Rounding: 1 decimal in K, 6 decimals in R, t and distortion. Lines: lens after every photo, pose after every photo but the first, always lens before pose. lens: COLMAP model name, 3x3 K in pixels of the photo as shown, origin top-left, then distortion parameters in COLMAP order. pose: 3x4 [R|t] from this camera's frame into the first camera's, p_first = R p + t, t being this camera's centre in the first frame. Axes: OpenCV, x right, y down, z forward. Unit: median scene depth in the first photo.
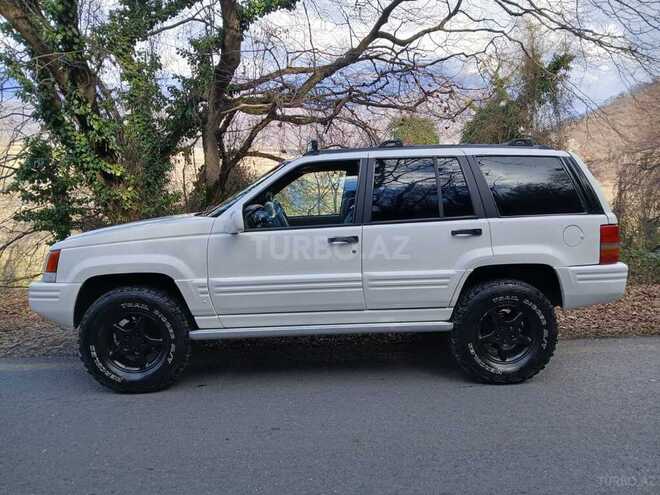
lens RADIAL K [[517.0, 0, 330.2], [0, 517.0, 236.1], [0, 0, 1]] dist [0.092947, -0.296754]
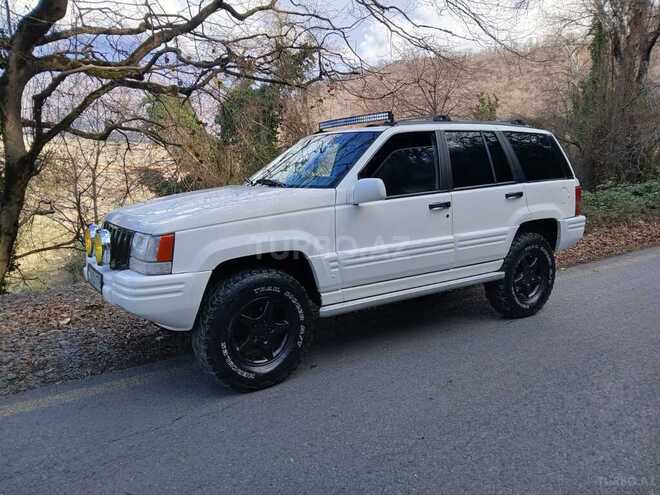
lens RADIAL K [[519.3, 0, 327.5], [0, 519.3, 246.2], [0, 0, 1]] dist [0.034961, -0.080909]
pose [[0.855636, -0.081376, 0.511140, -0.727782], [0.055118, 0.996273, 0.066344, 0.006447], [-0.514634, -0.028594, 0.856933, 0.186080]]
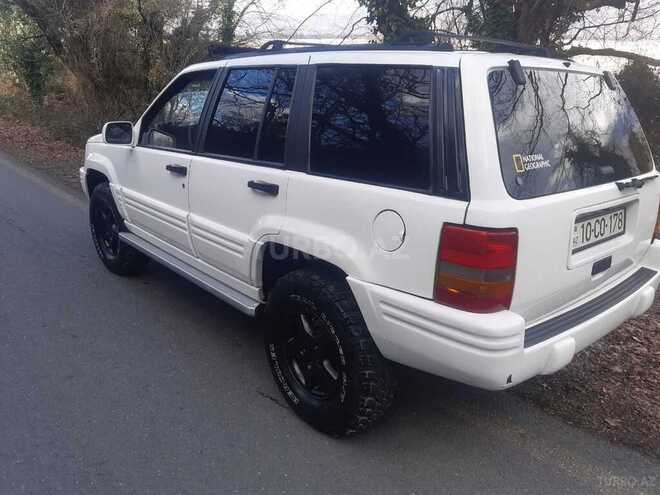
lens RADIAL K [[519.3, 0, 327.5], [0, 519.3, 246.2], [0, 0, 1]] dist [0.034961, -0.080909]
pose [[0.629367, 0.260155, -0.732268, 0.820262], [-0.110416, 0.962675, 0.247112, -0.107416], [0.769224, -0.074670, 0.634601, 0.633044]]
